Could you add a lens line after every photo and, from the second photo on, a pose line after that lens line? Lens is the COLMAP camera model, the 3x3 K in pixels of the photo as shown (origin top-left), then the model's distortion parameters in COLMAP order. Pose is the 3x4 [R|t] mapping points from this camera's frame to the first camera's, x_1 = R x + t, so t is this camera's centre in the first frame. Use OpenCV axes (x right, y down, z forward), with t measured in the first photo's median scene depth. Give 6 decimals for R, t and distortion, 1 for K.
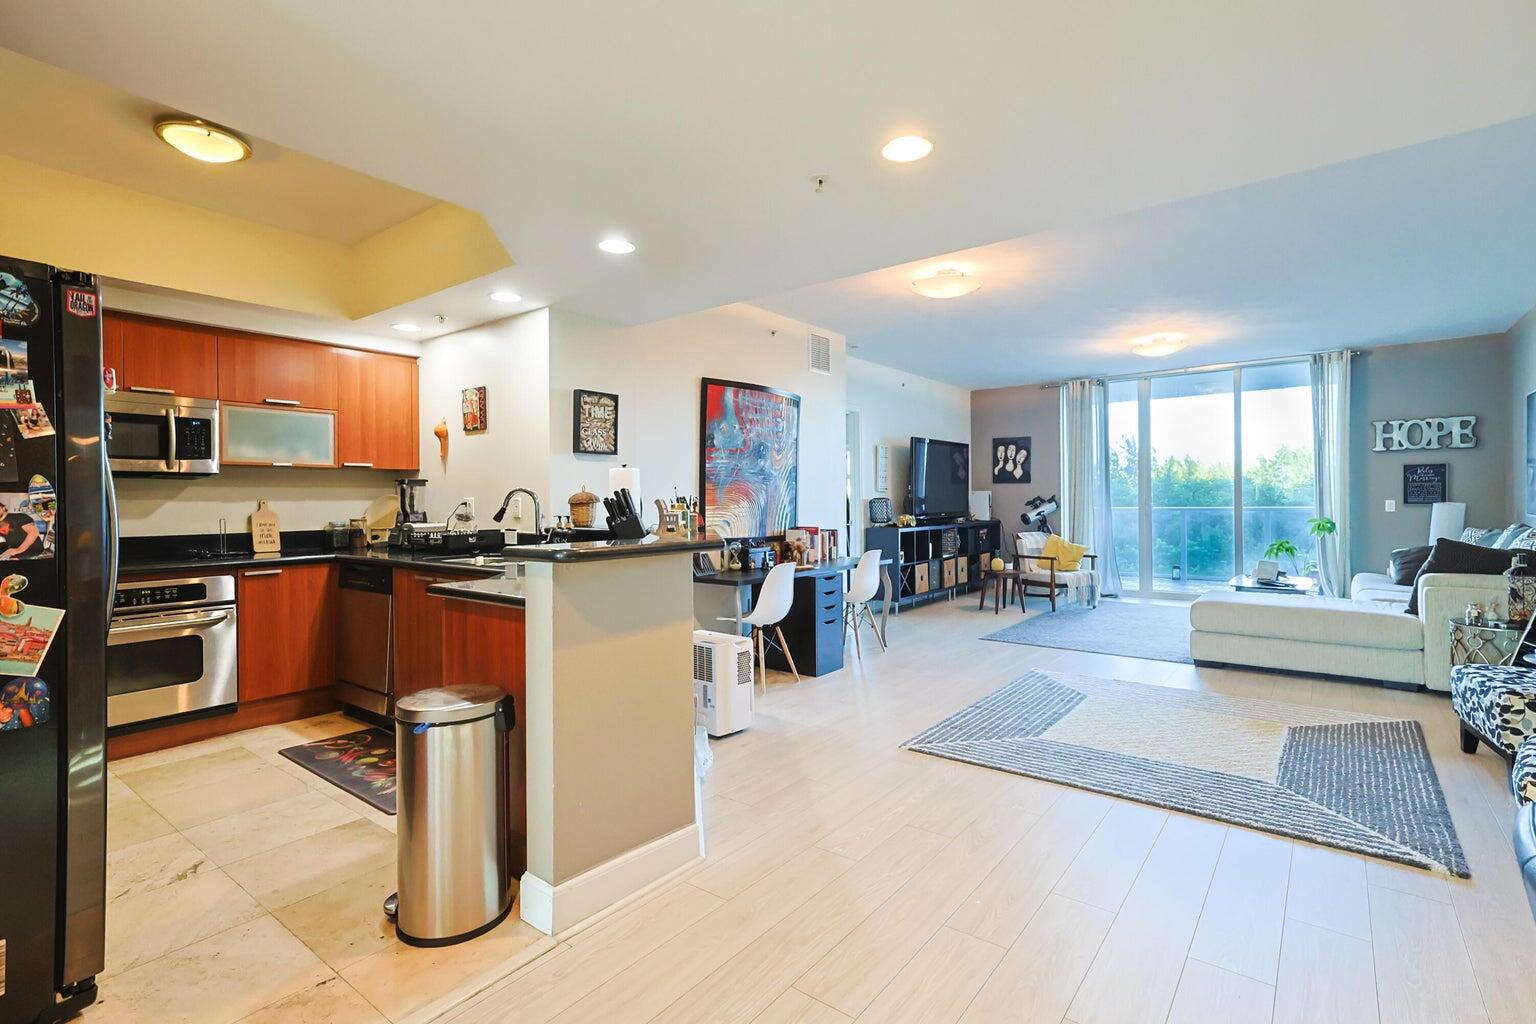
lens RADIAL K [[710.2, 0, 785.9], [0, 710.2, 500.9], [0, 0, 1]] dist [0.007860, 0.000289]
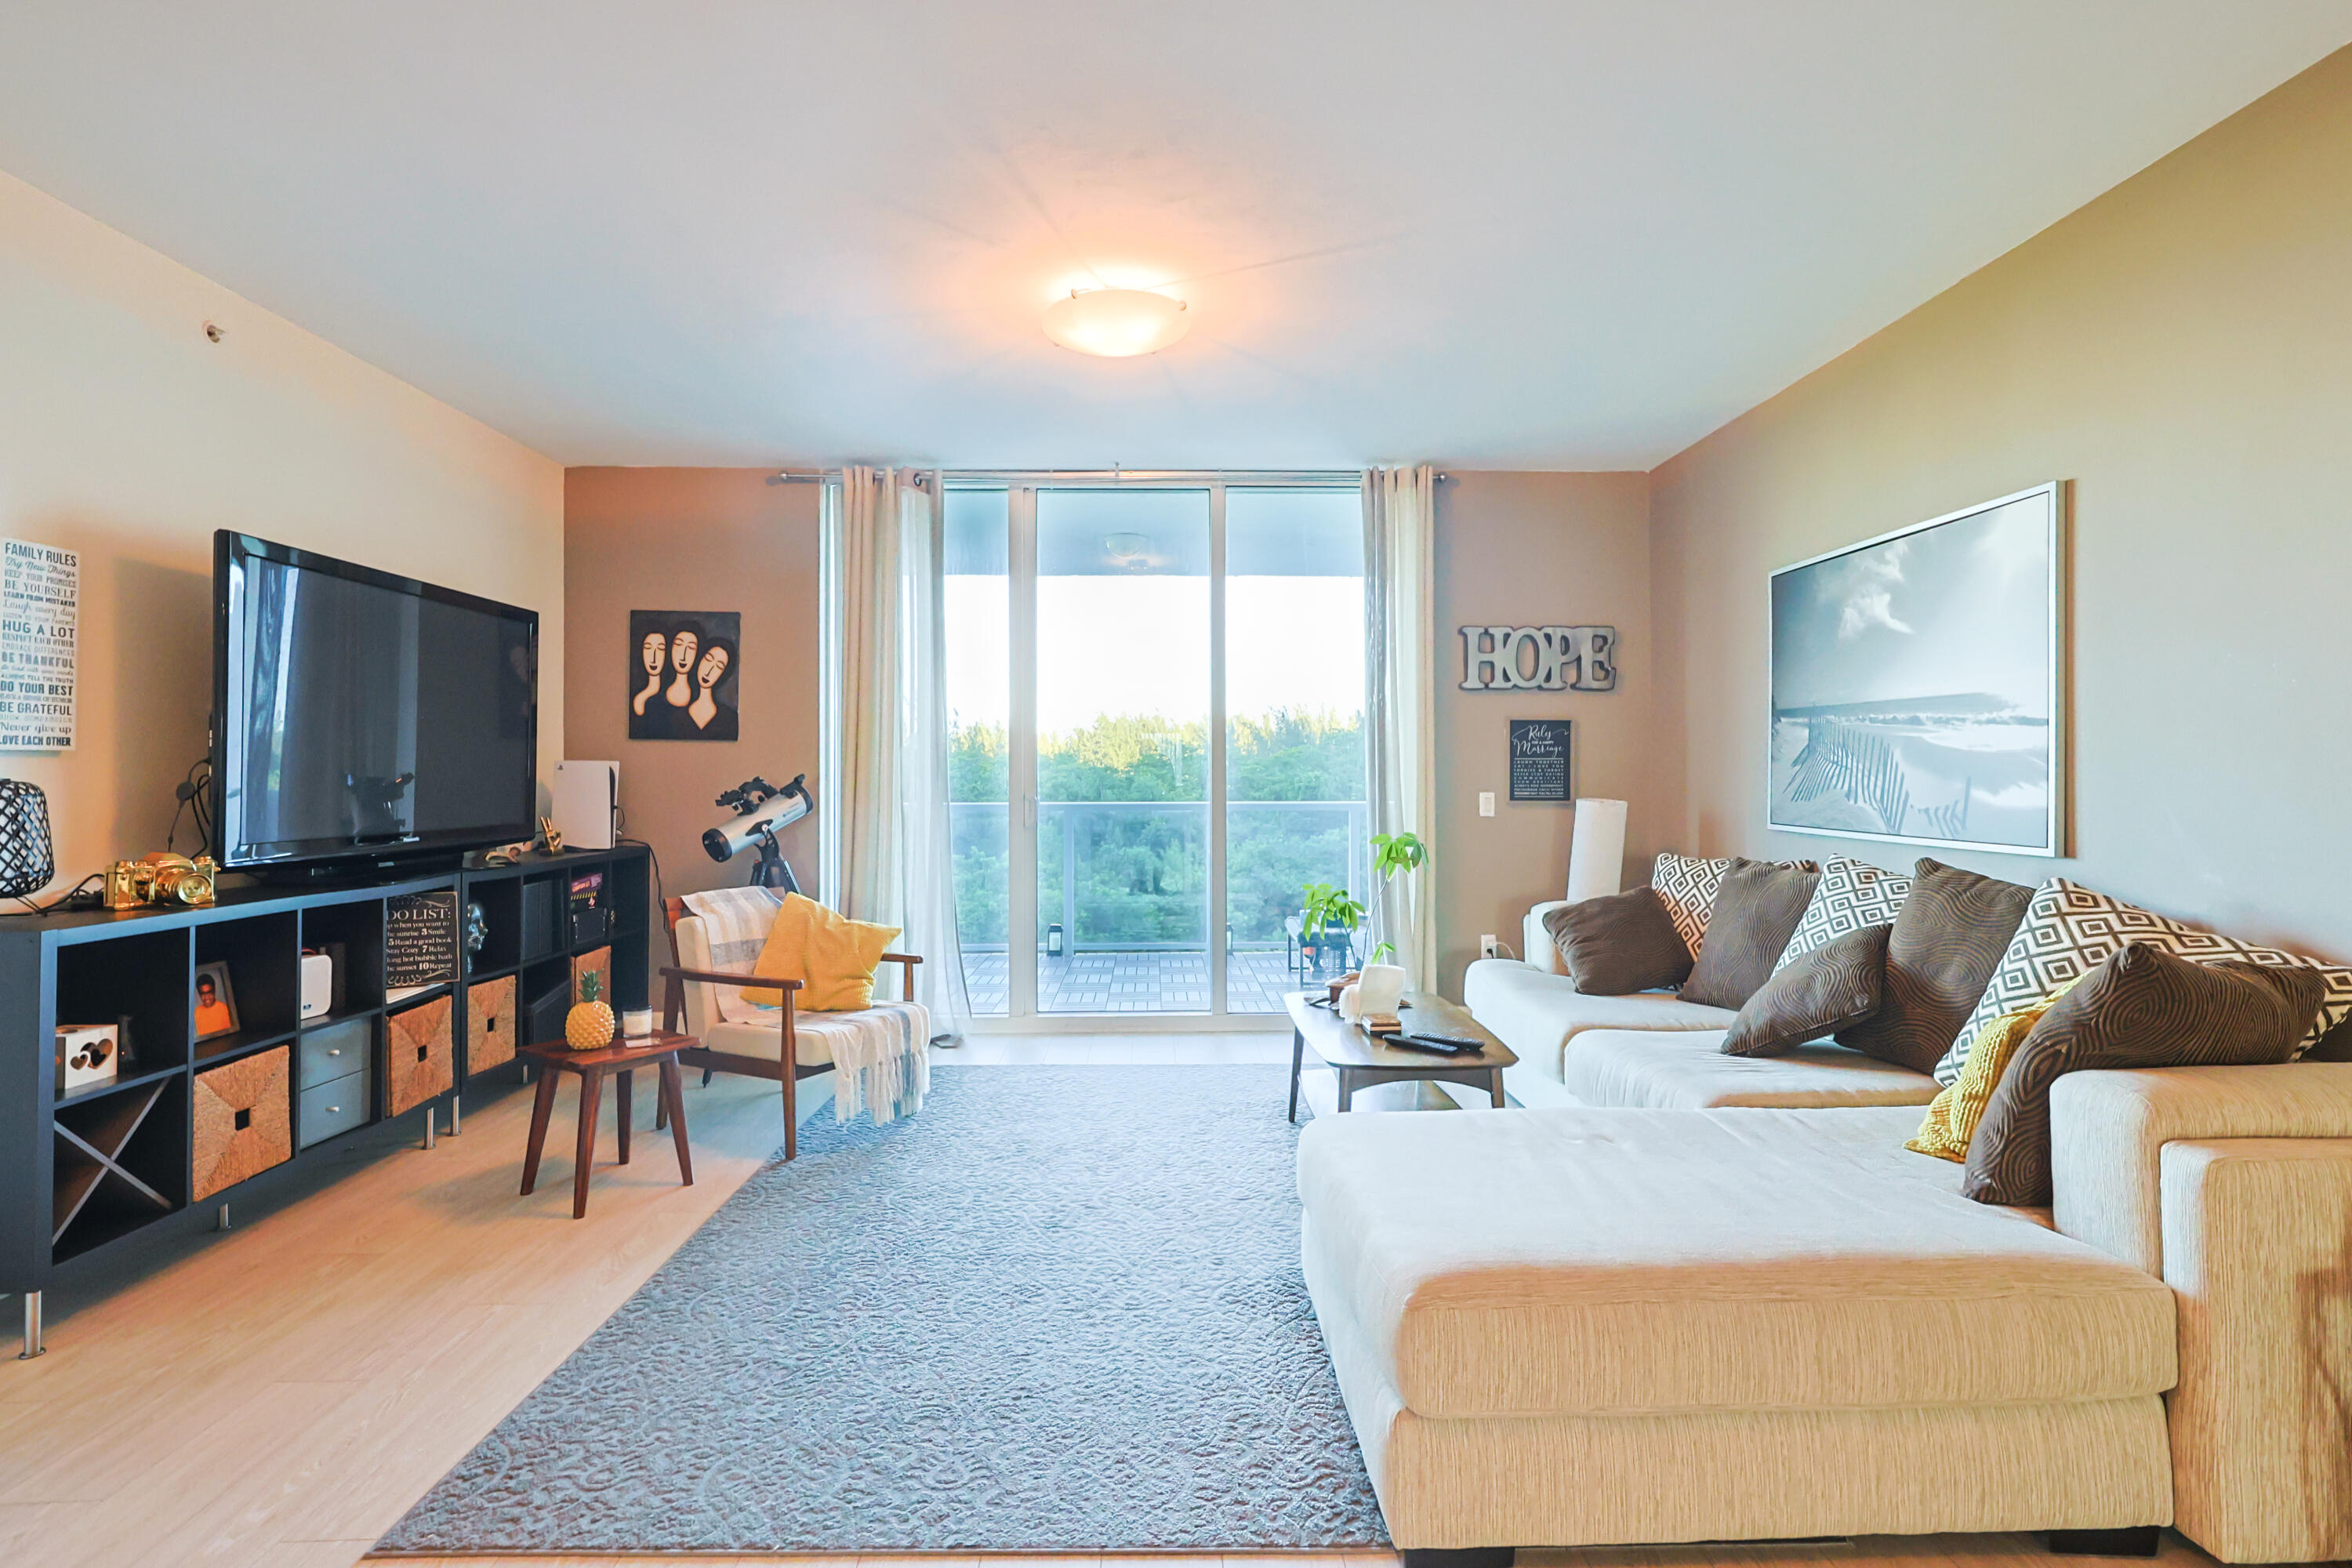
lens RADIAL K [[1137.8, 0, 1175.1], [0, 1137.8, 767.4], [0, 0, 1]] dist [-0.012183, -0.000003]
pose [[0.784807, 0.013966, 0.619582, 0.203995], [-0.004921, 0.999855, -0.016305, -0.004263], [-0.619720, 0.009747, 0.784762, 0.518180]]
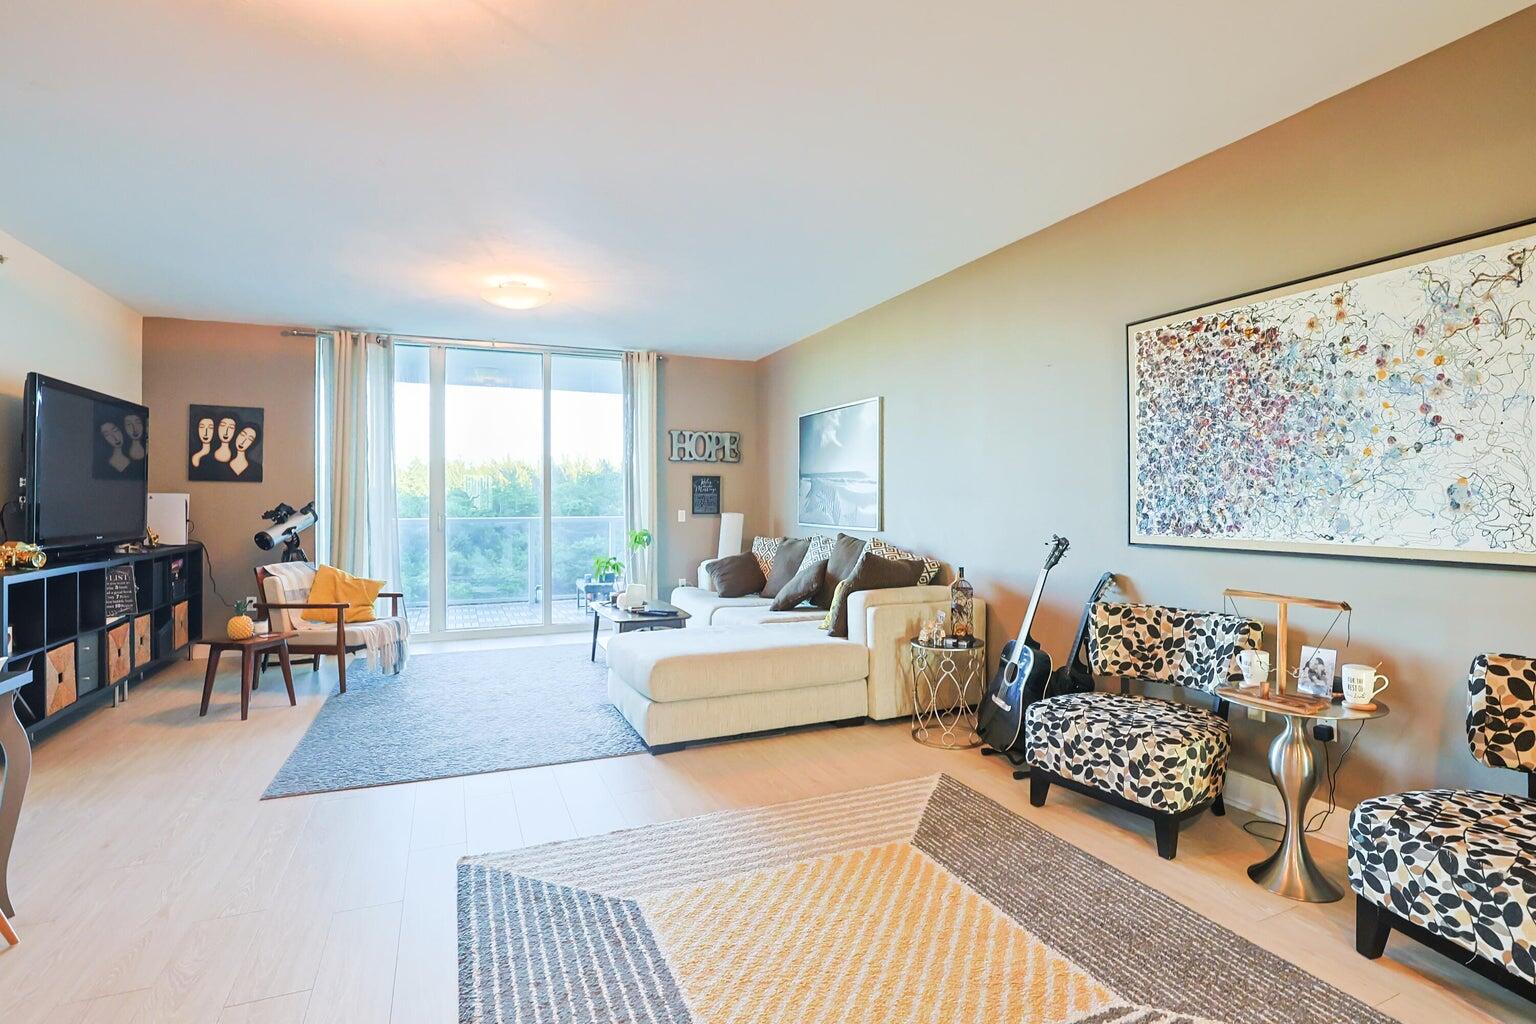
lens RADIAL K [[743.0, 0, 767.4], [0, 743.0, 501.2], [0, 0, 1]] dist [-0.012183, -0.000003]
pose [[0.501859, 0.010919, 0.864880, 0.007103], [-0.001055, 0.999927, -0.012012, -0.001389], [-0.864949, 0.005116, 0.501834, 0.365552]]
